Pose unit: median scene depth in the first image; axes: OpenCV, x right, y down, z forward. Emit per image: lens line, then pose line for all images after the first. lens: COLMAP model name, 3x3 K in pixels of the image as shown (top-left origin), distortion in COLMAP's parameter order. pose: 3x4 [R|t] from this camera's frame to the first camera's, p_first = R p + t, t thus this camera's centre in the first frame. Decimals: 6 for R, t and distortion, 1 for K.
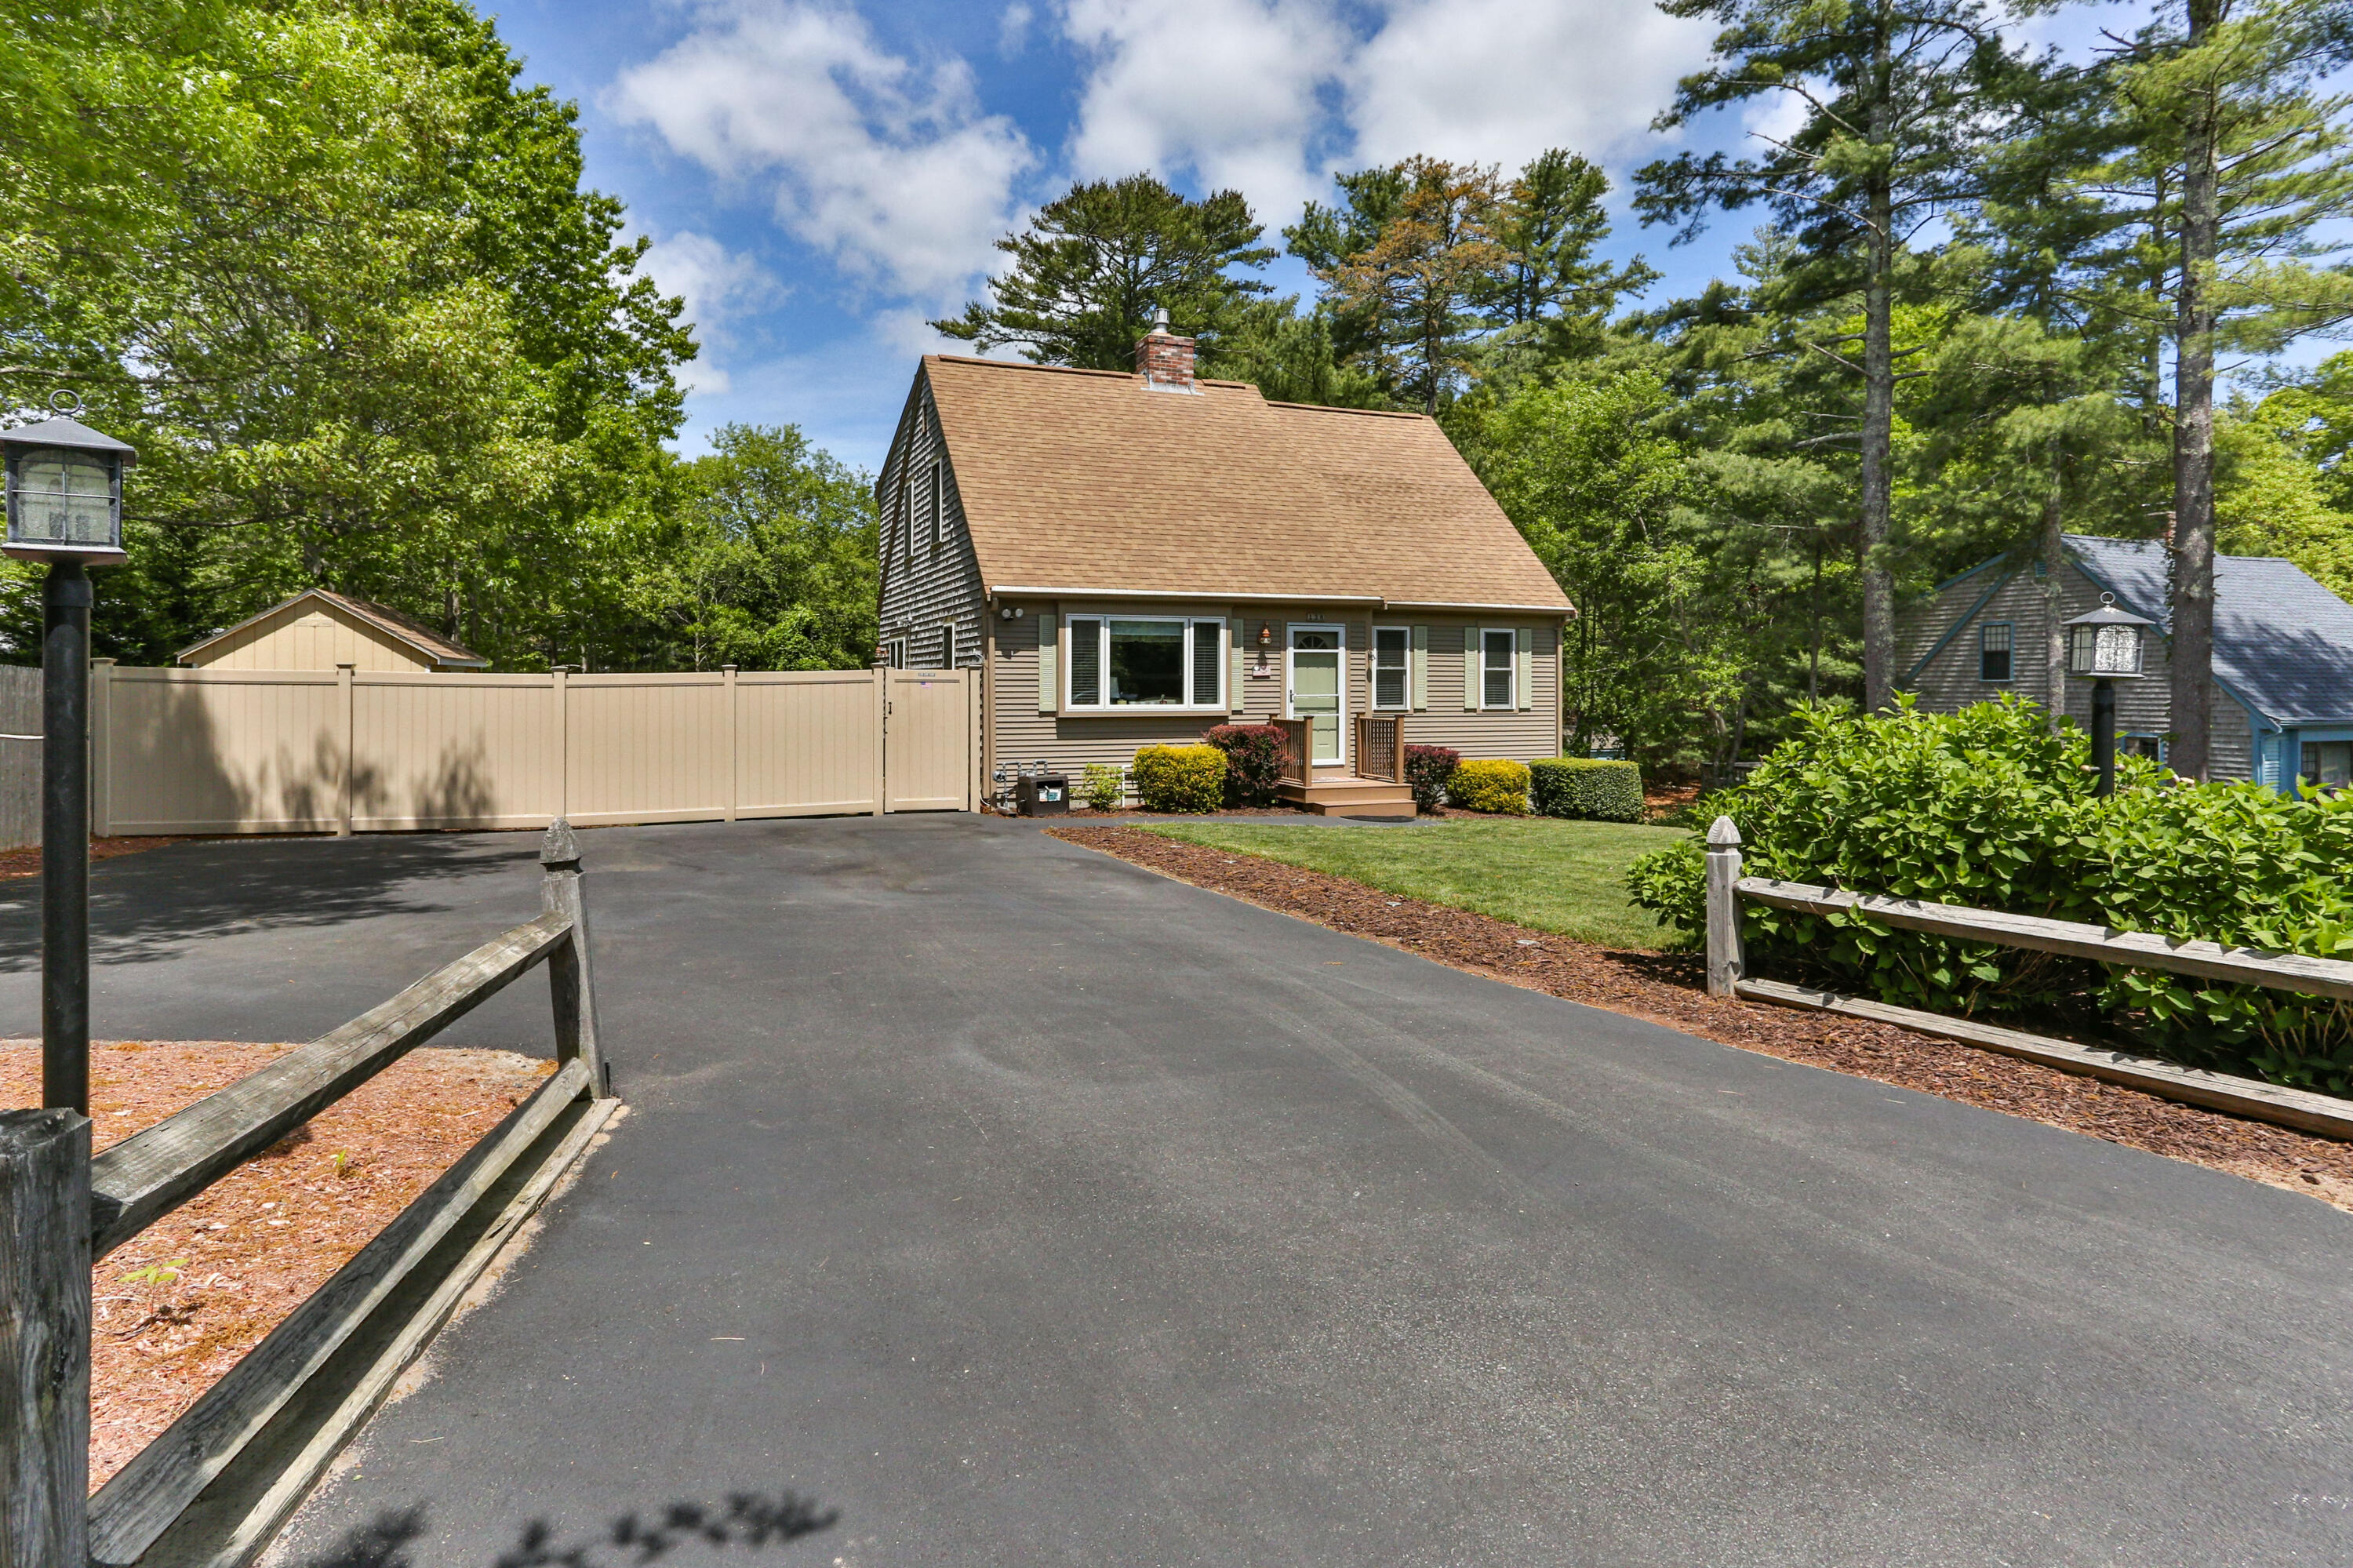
lens RADIAL K [[1125.4, 0, 1096.4], [0, 1125.4, 642.1], [0, 0, 1]] dist [0.015356, 0.000394]
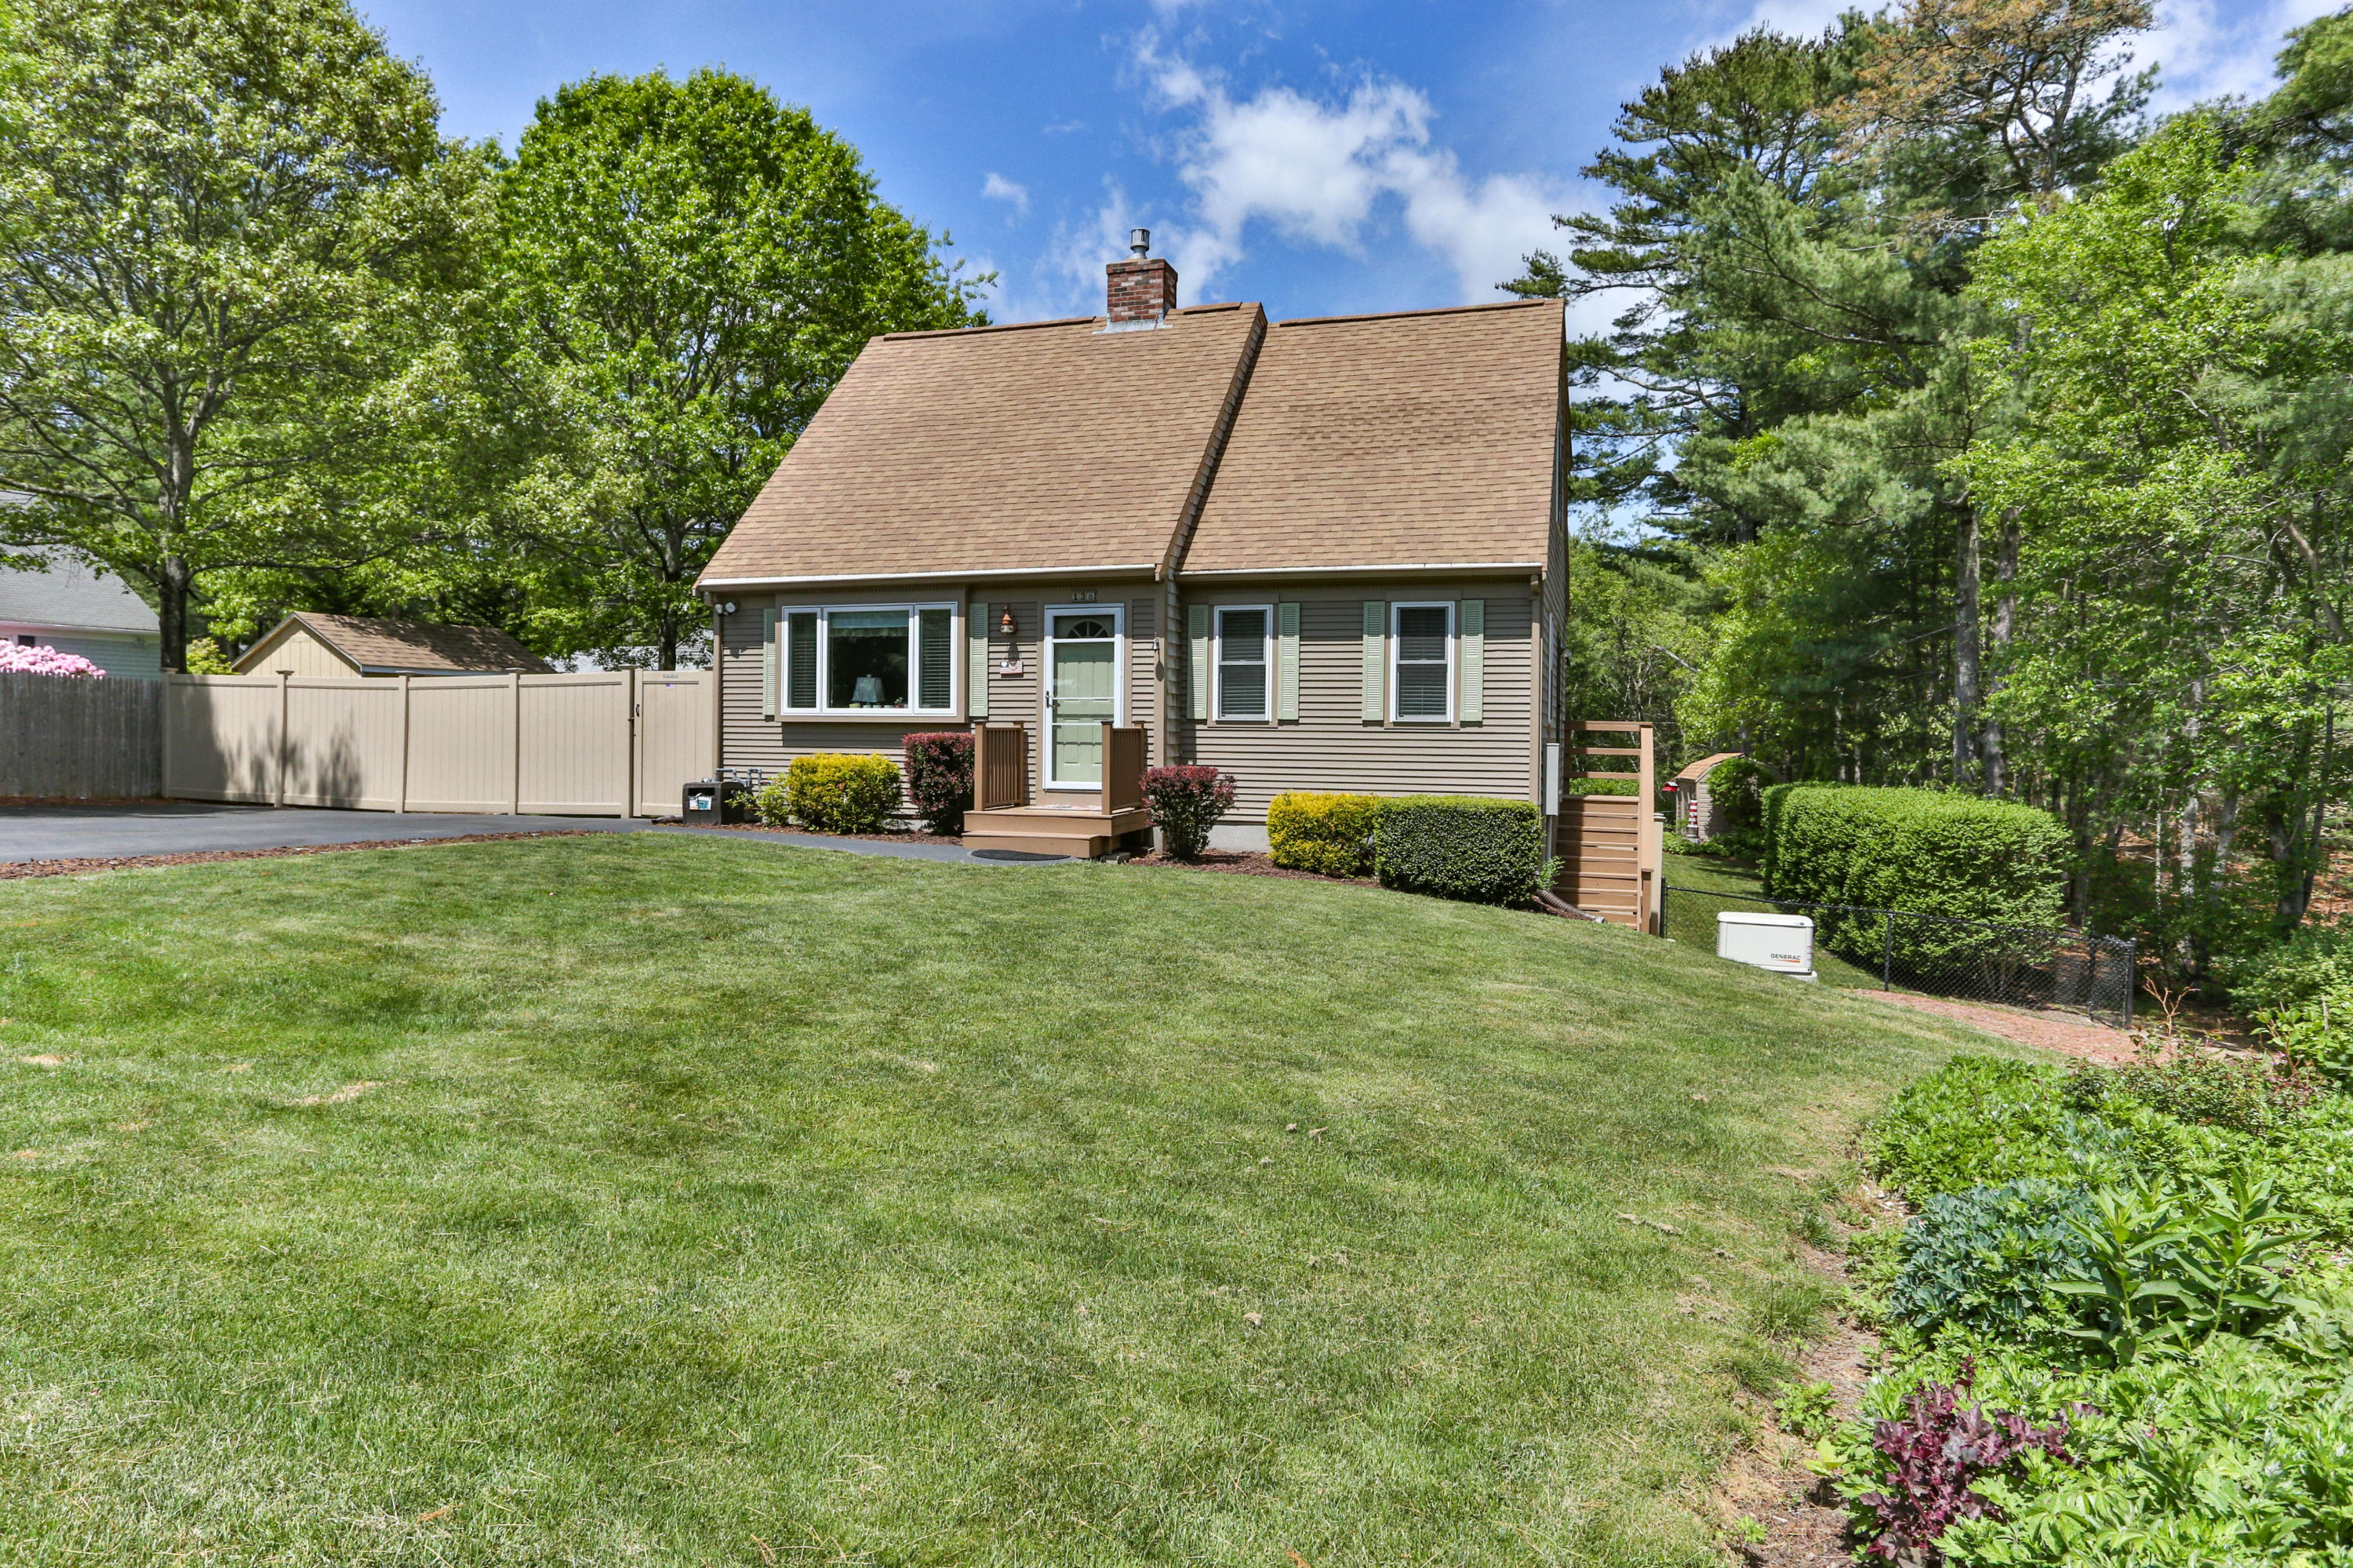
lens RADIAL K [[1294.1, 0, 1170.2], [0, 1294.1, 671.4], [0, 0, 1]] dist [-0.023007, 0.000343]
pose [[0.805063, -0.021148, -0.592812, 0.776050], [0.014998, 0.999770, -0.015297, 0.043990], [0.593000, 0.003424, 0.805196, 0.331251]]
